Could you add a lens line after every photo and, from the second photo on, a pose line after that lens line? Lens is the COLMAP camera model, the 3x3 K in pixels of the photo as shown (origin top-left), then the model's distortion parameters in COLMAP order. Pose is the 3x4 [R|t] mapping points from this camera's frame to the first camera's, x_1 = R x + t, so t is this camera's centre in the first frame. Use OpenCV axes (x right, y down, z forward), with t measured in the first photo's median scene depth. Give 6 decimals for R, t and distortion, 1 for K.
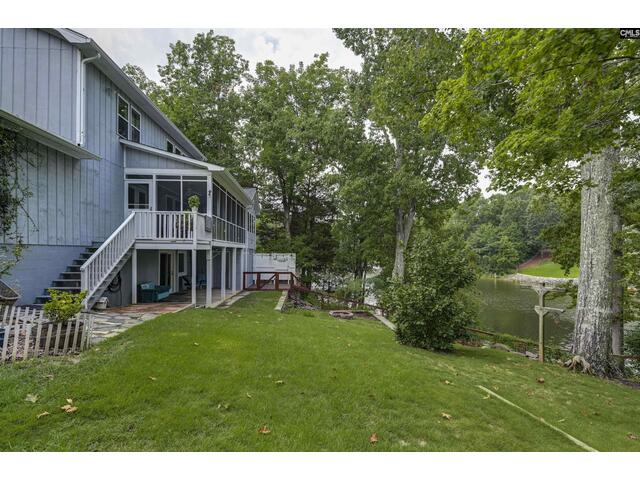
lens RADIAL K [[338.4, 0, 331.0], [0, 338.4, 245.6], [0, 0, 1]] dist [0.008017, -0.007971]
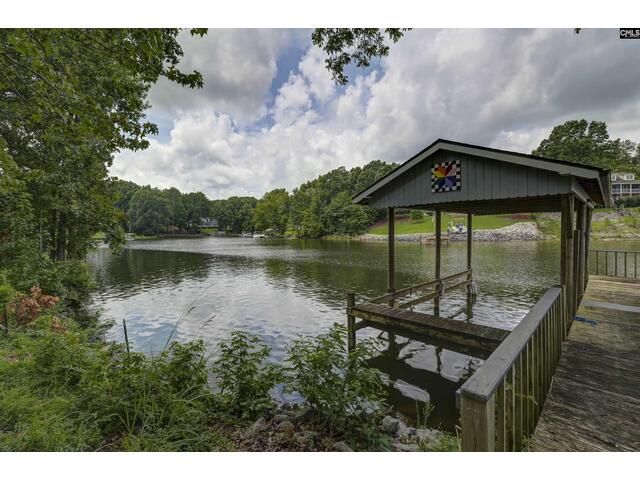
lens RADIAL K [[284.1, 0, 327.3], [0, 284.1, 234.8], [0, 0, 1]] dist [-0.005489, -0.005710]
pose [[0.960667, -0.027785, 0.276310, 0.990635], [0.017906, 0.999109, 0.038212, 0.278322], [-0.277126, -0.031762, 0.960309, 0.831291]]
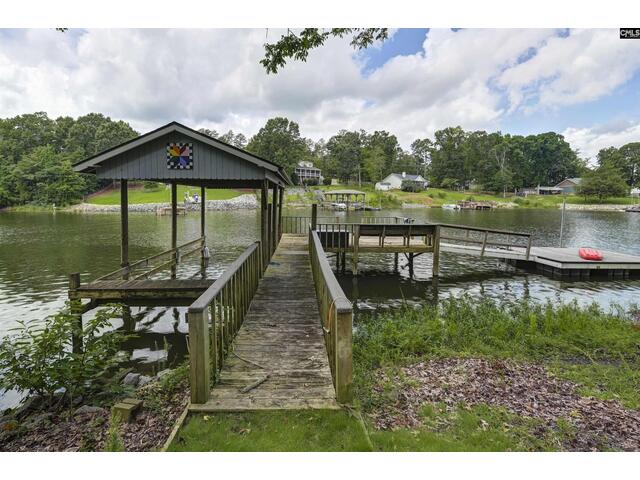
lens RADIAL K [[284.1, 0, 304.5], [0, 284.1, 210.6], [0, 0, 1]] dist [-0.005489, -0.005710]
pose [[0.469769, -0.046949, 0.881540, 0.963345], [-0.014919, 0.998020, 0.061102, 0.273186], [-0.882663, -0.041855, 0.468138, 0.794091]]
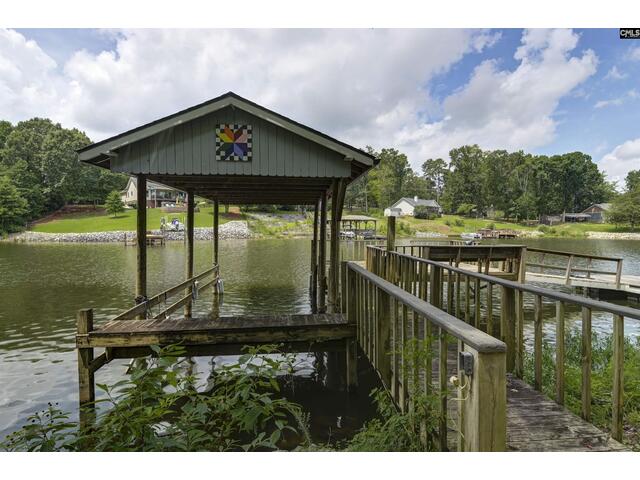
lens RADIAL K [[331.6, 0, 323.0], [0, 331.6, 240.3], [0, 0, 1]] dist [0.007332, -0.006343]
pose [[0.403804, -0.045557, 0.913711, 0.964362], [-0.016443, 0.998237, 0.057039, 0.296190], [-0.914698, -0.038057, 0.402342, 0.900432]]
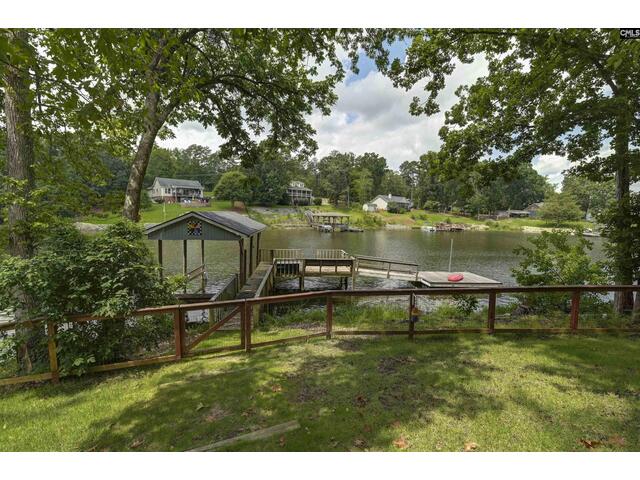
lens RADIAL K [[279.3, 0, 318.7], [0, 279.3, 242.3], [0, 0, 1]] dist [-0.005743, -0.000405]
pose [[0.404047, -0.089952, 0.910305, 0.739021], [-0.032109, 0.993145, 0.112389, 0.184342], [-0.914175, -0.074640, 0.398389, 0.585179]]
